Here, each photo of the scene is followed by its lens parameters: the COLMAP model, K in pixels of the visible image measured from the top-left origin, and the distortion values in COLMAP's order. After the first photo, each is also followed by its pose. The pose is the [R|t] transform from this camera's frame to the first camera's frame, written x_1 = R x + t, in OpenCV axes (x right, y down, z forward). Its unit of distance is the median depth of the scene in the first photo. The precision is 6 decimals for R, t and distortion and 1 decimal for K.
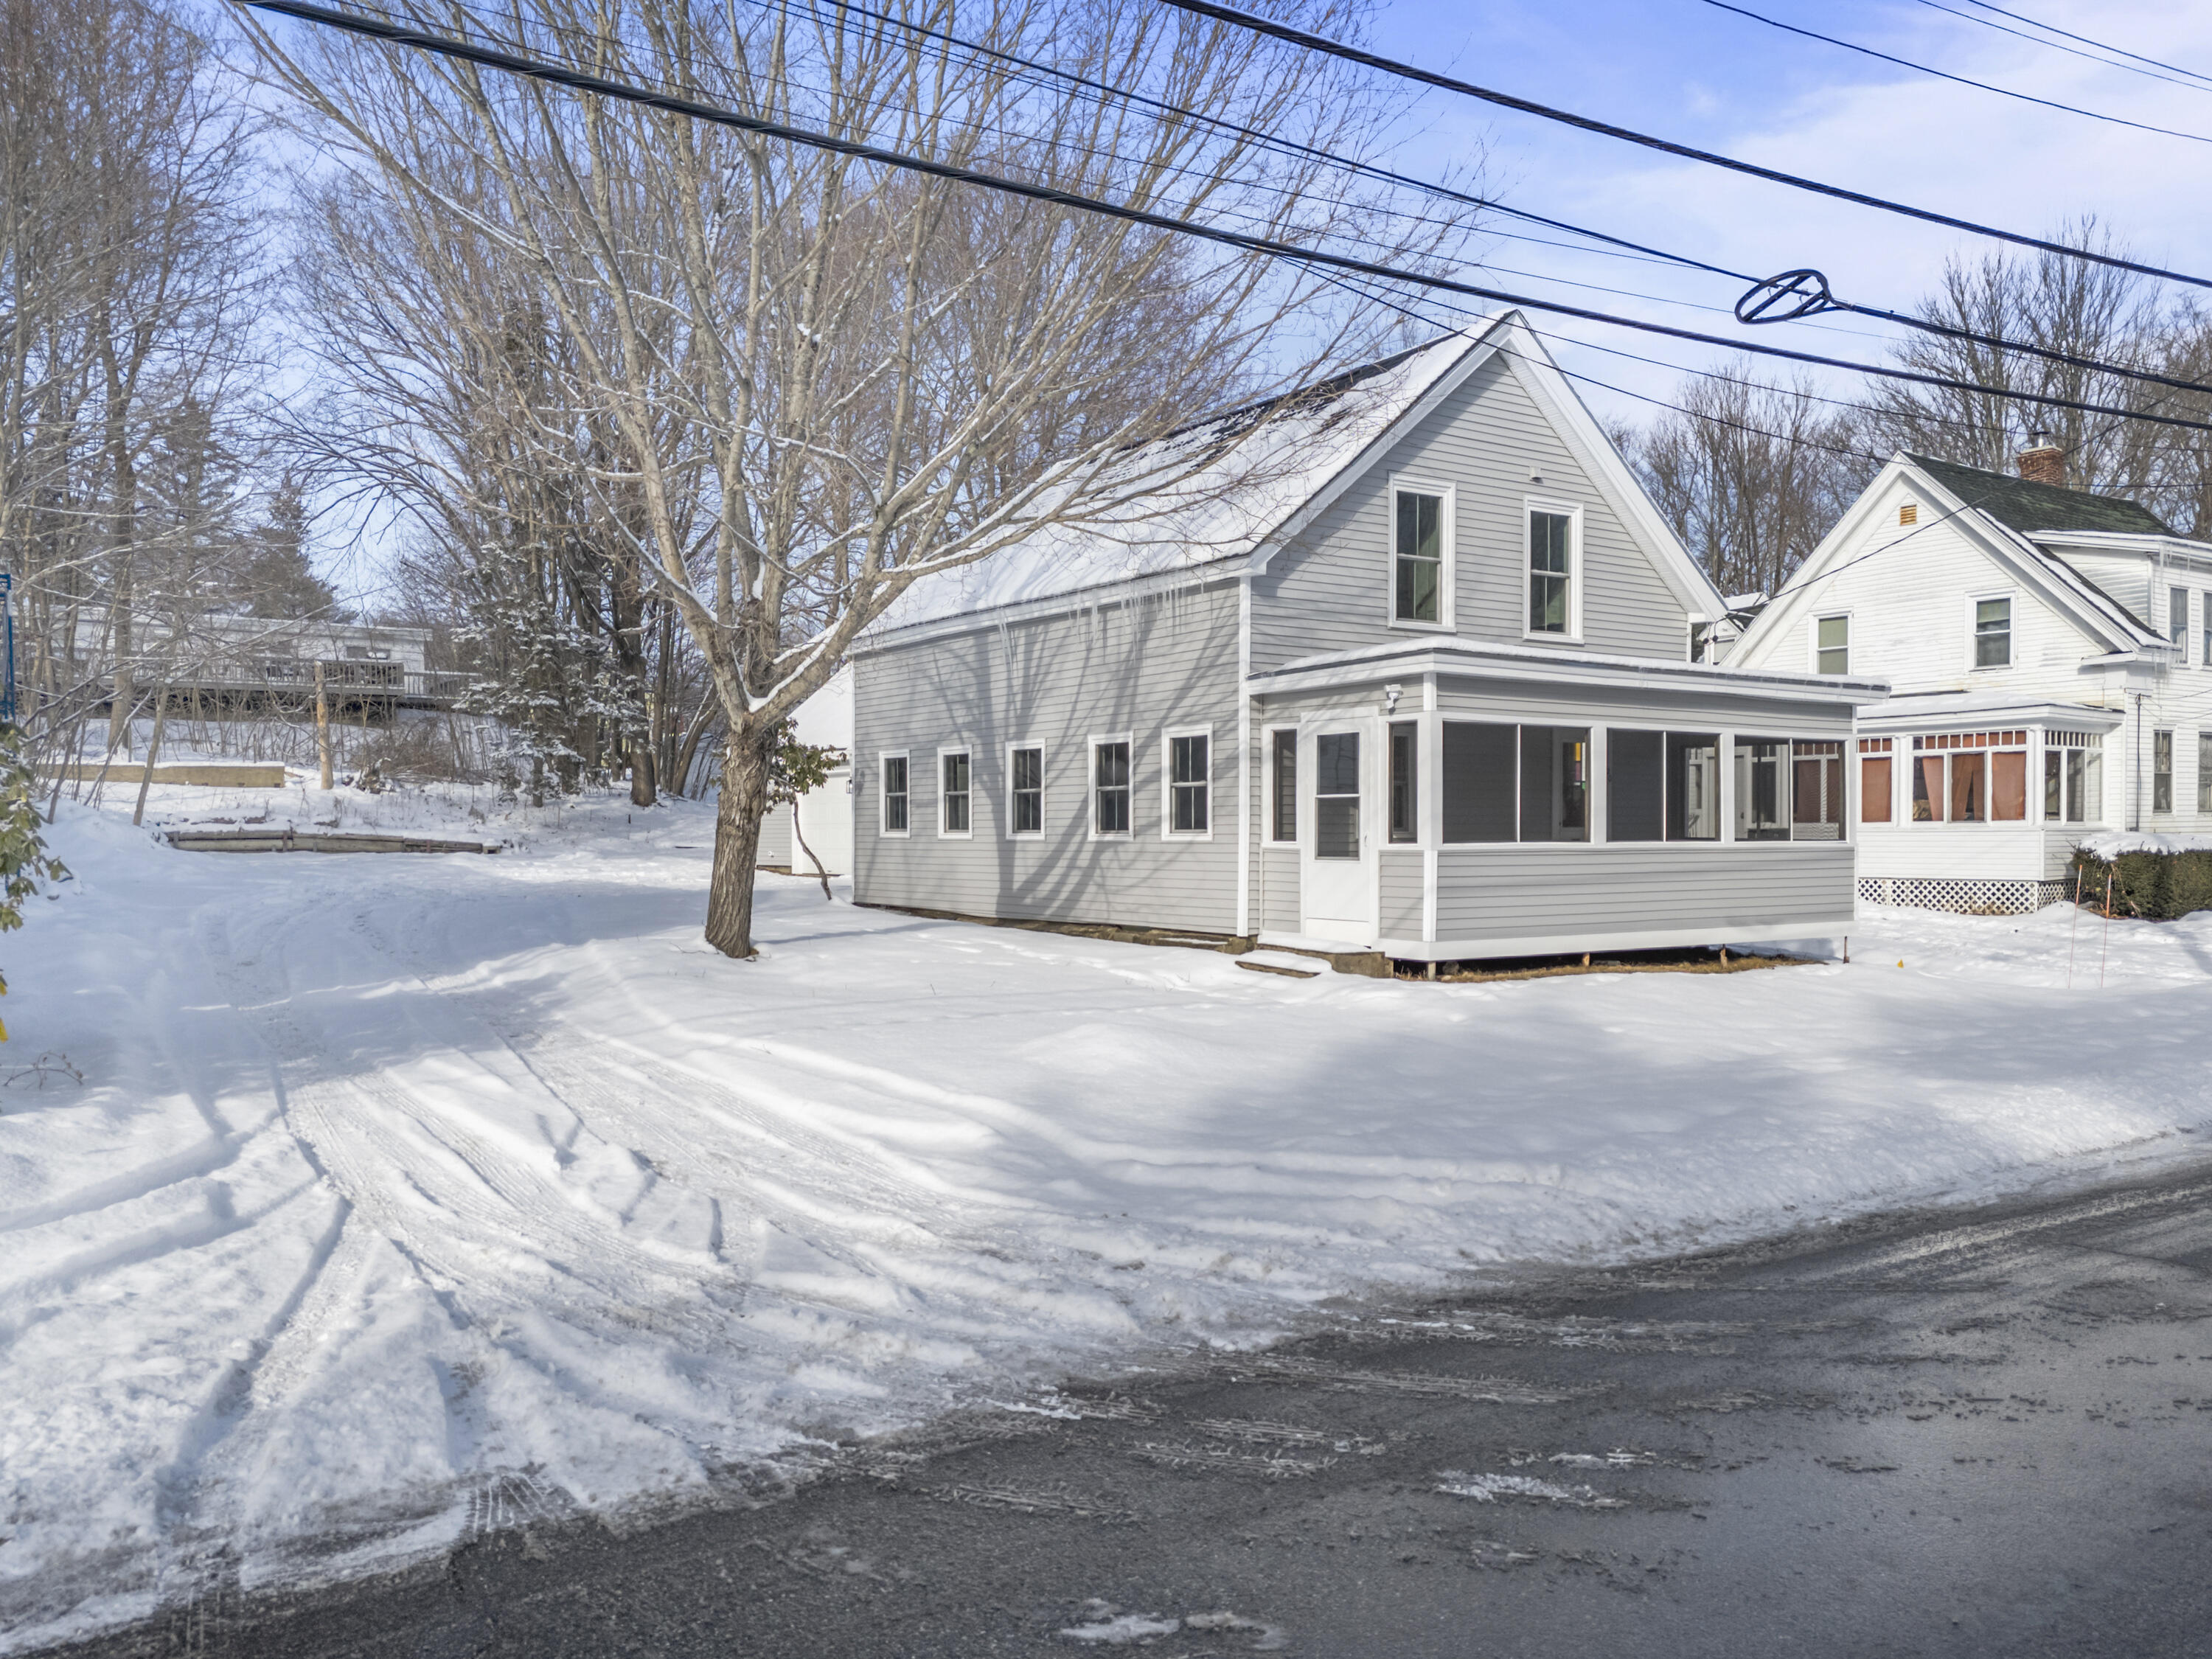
lens RADIAL K [[1677.8, 0, 1106.0], [0, 1677.8, 829.5], [0, 0, 1]] dist [0.072658, -0.002998]
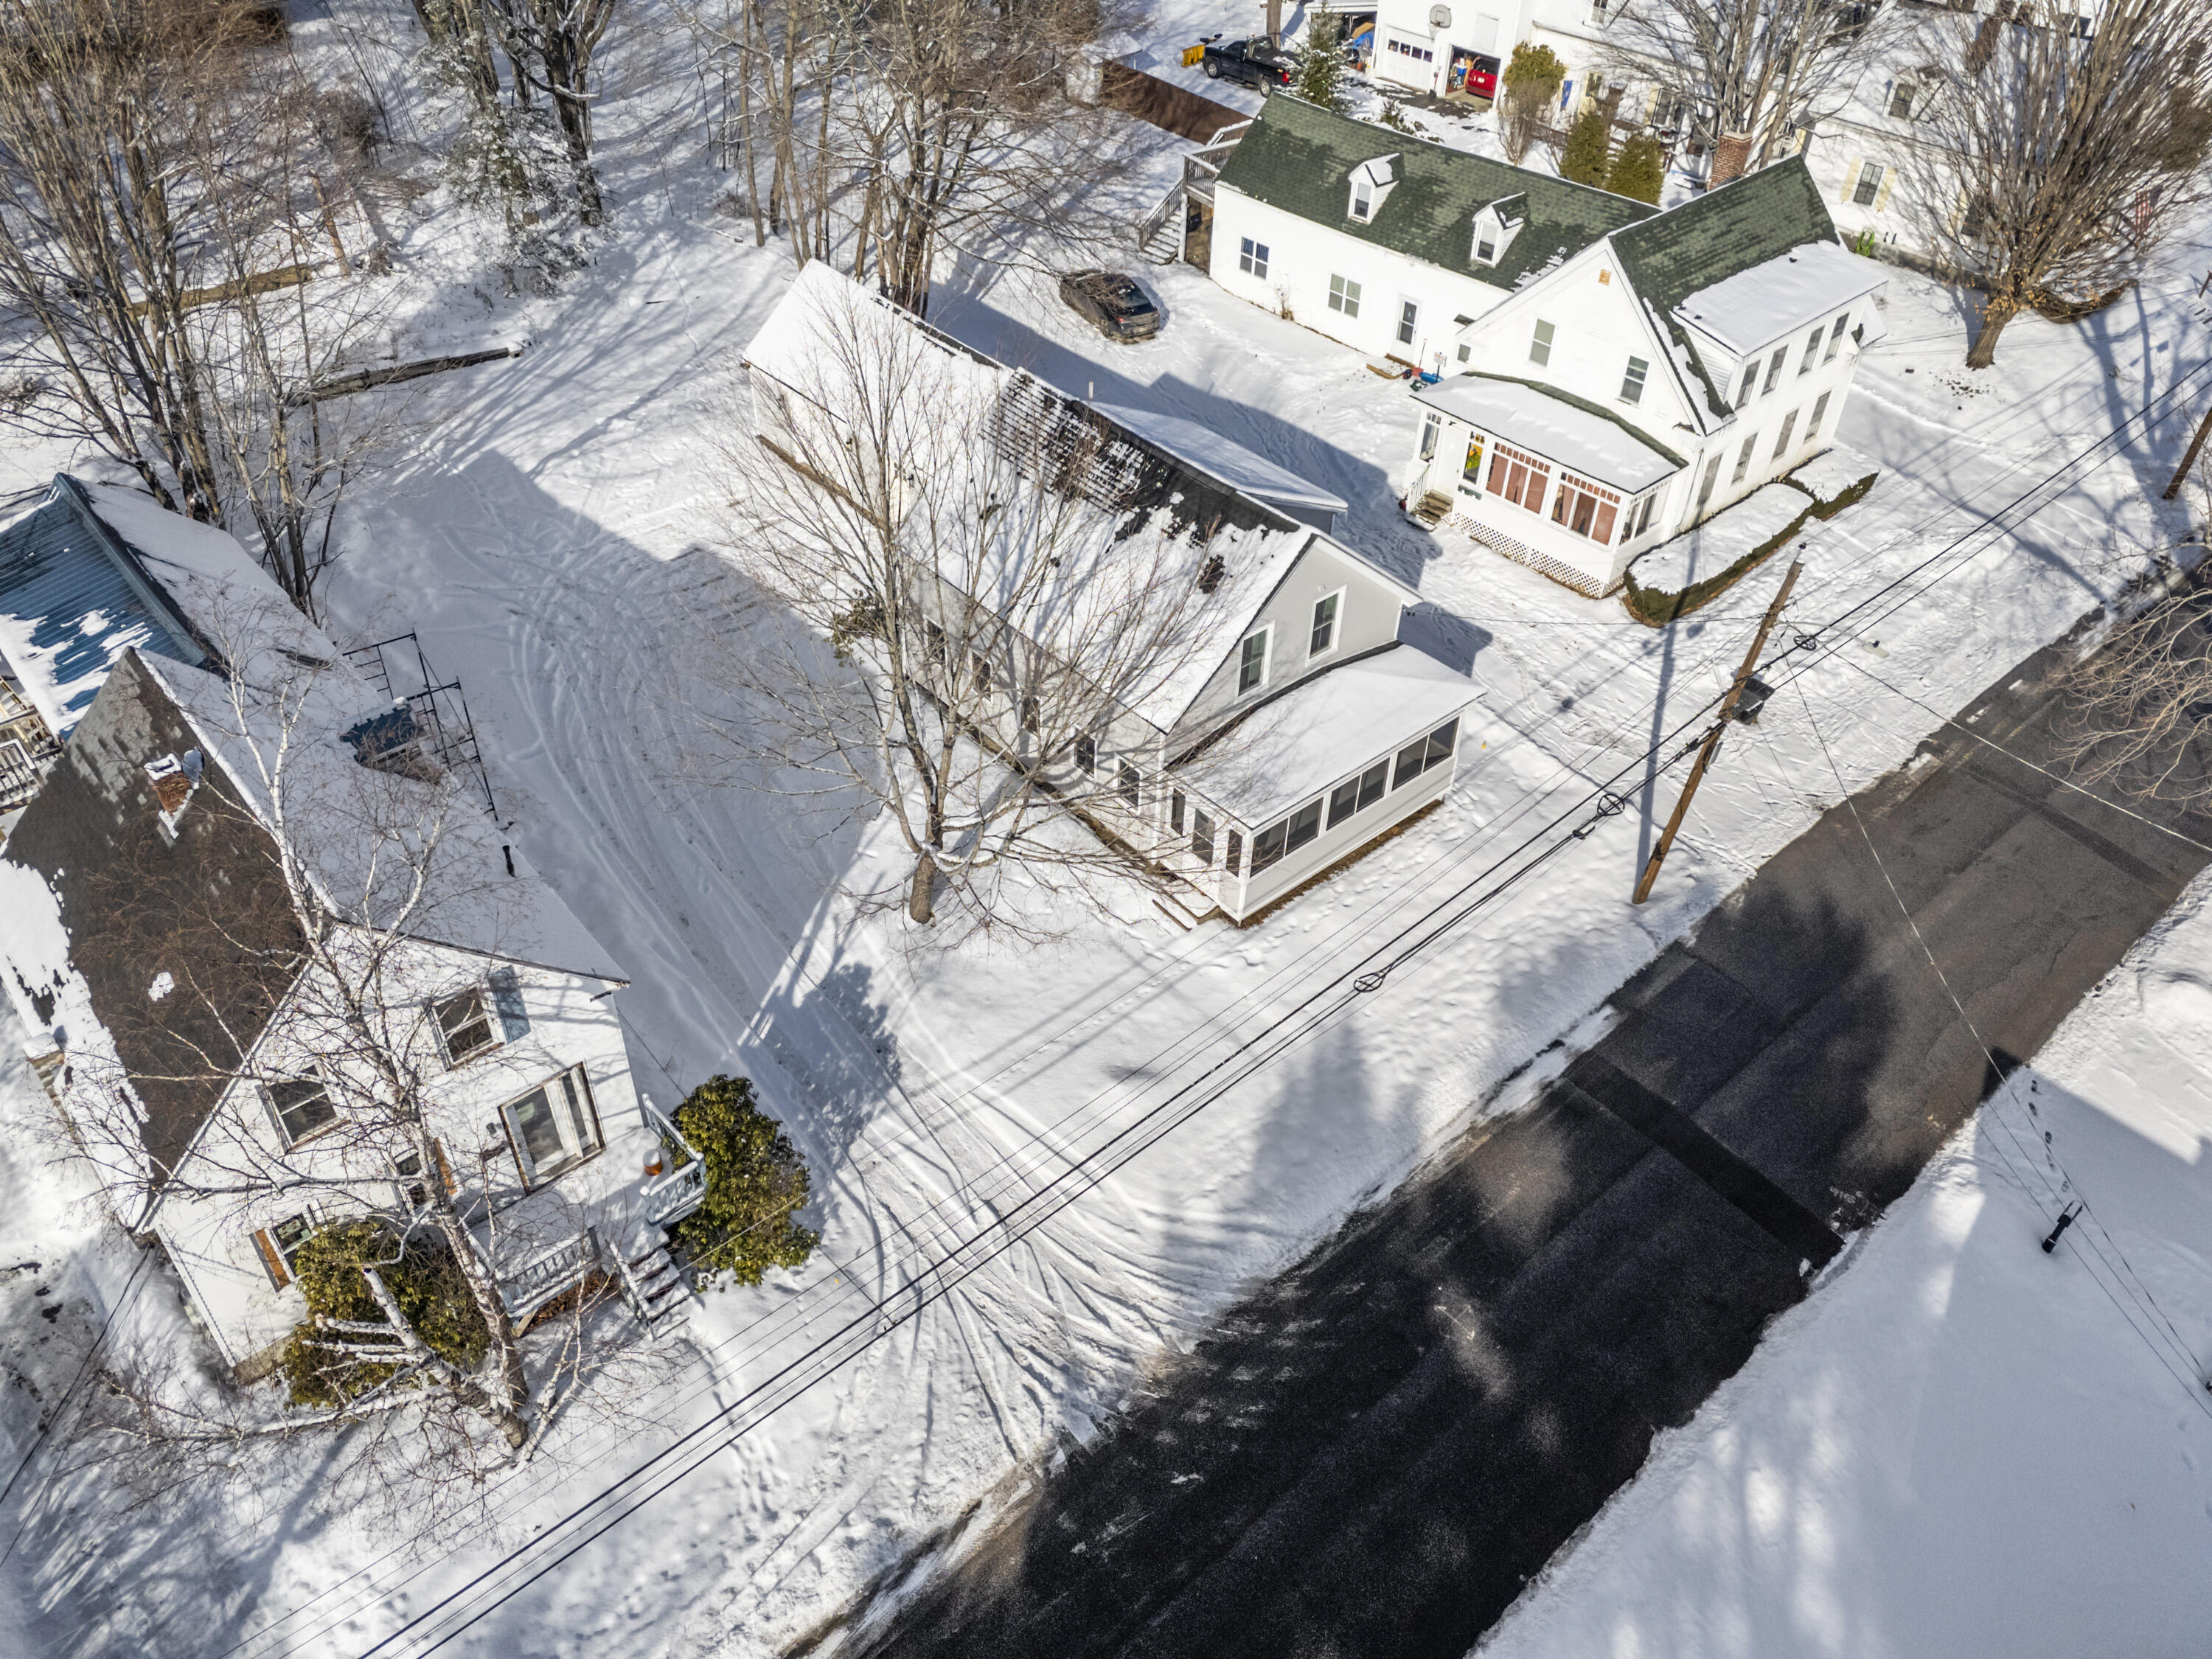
lens RADIAL K [[1603.8, 0, 1098.9], [0, 1603.8, 835.4], [0, 0, 1]] dist [0.099876, -0.102235]
pose [[0.994167, -0.053859, 0.093445, -0.111560], [-0.018296, 0.769620, 0.638240, -0.806056], [-0.106292, -0.636226, 0.764145, -0.323200]]
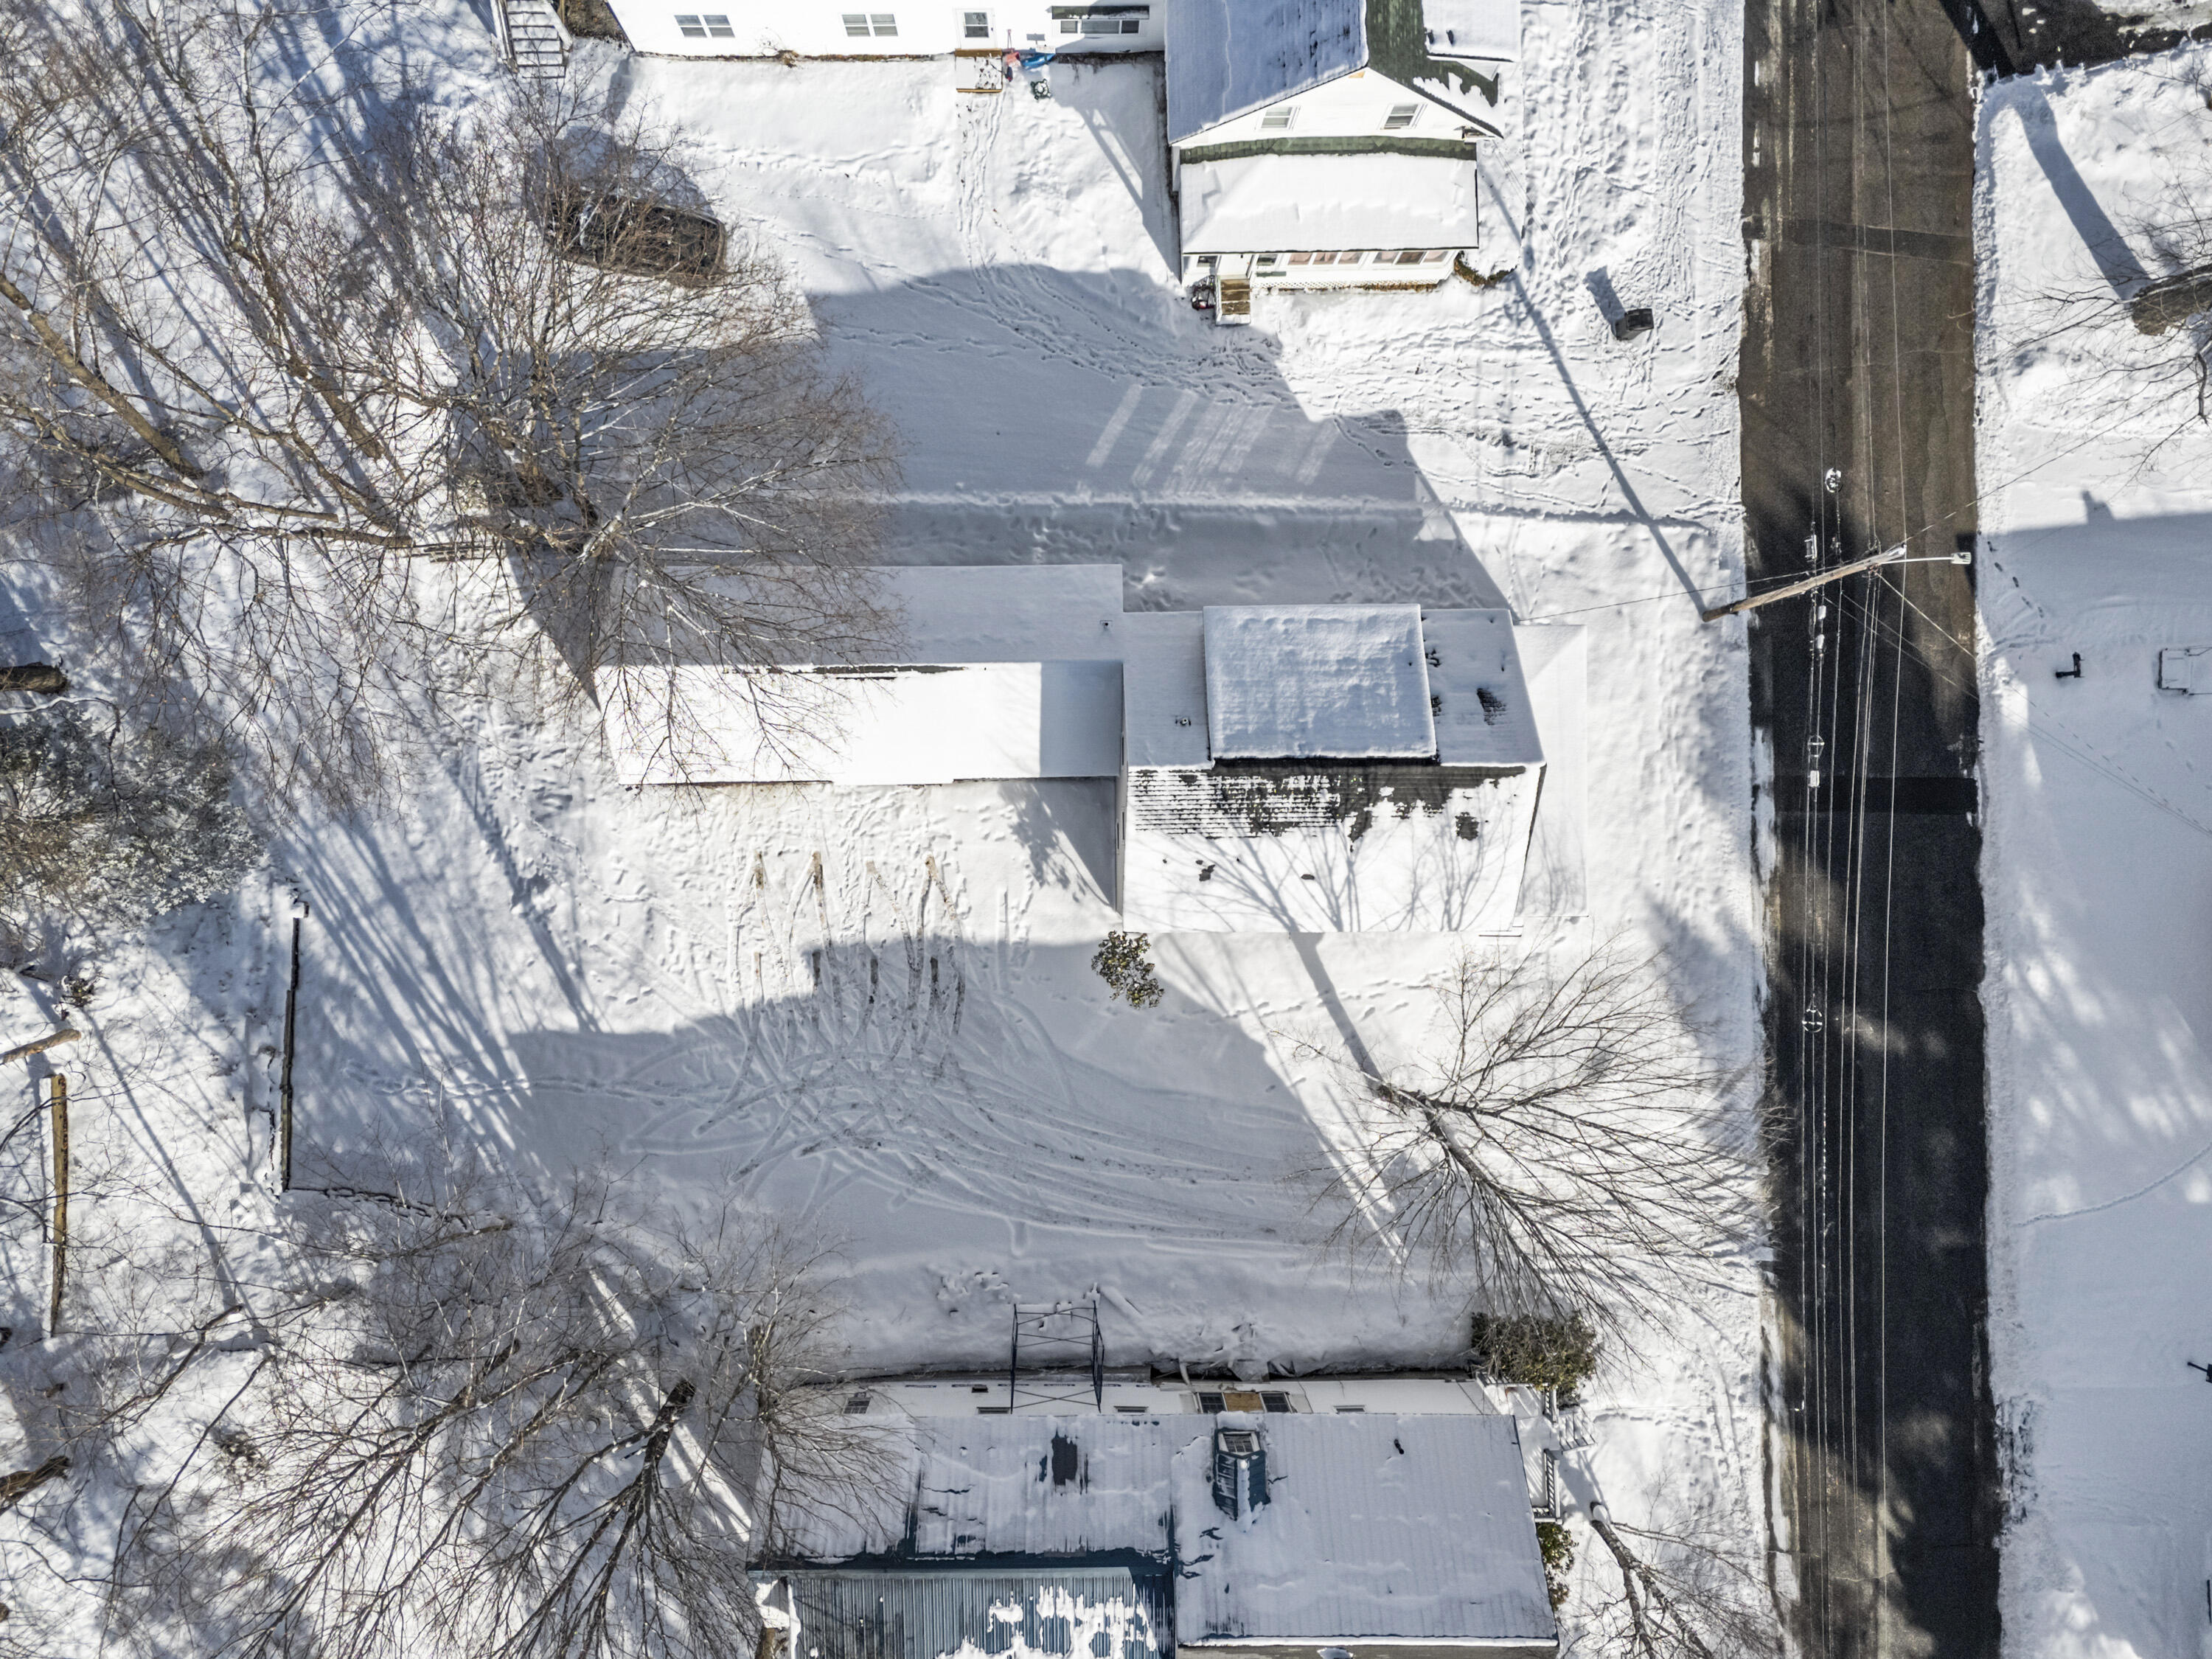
lens RADIAL K [[1603.8, 0, 1098.9], [0, 1603.8, 835.4], [0, 0, 1]] dist [0.099876, -0.102235]
pose [[0.571016, -0.820924, 0.004959, -0.096147], [-0.007134, 0.001079, 0.999974, -1.566746], [-0.820908, -0.571036, -0.005240, 0.981343]]
